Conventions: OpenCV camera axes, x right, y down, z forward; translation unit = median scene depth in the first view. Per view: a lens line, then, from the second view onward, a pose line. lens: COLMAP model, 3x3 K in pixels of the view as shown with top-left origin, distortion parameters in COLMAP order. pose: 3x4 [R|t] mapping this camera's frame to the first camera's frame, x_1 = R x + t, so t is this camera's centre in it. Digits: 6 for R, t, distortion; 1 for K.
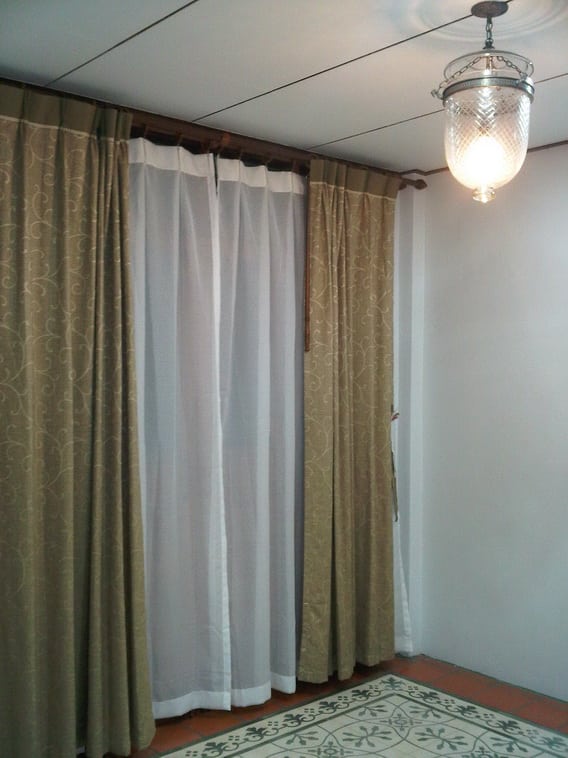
lens RADIAL K [[832.7, 0, 284.0], [0, 832.7, 379.0], [0, 0, 1]] dist [0.000269, -0.003210]
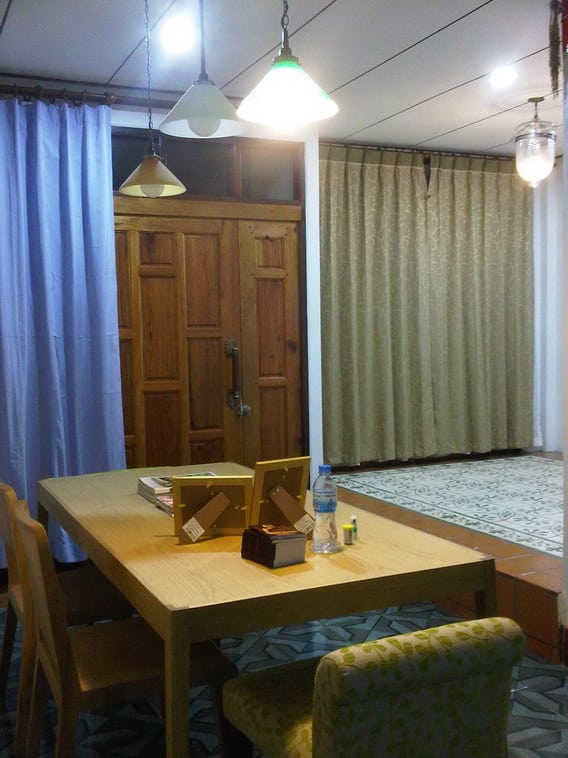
lens RADIAL K [[827.8, 0, 284.0], [0, 827.8, 379.0], [0, 0, 1]] dist [0.156433, 0.001228]
pose [[0.960823, -0.006752, -0.277082, 0.168932], [0.020087, 0.998771, 0.045317, 0.153171], [0.276435, -0.049107, 0.959777, -1.130239]]
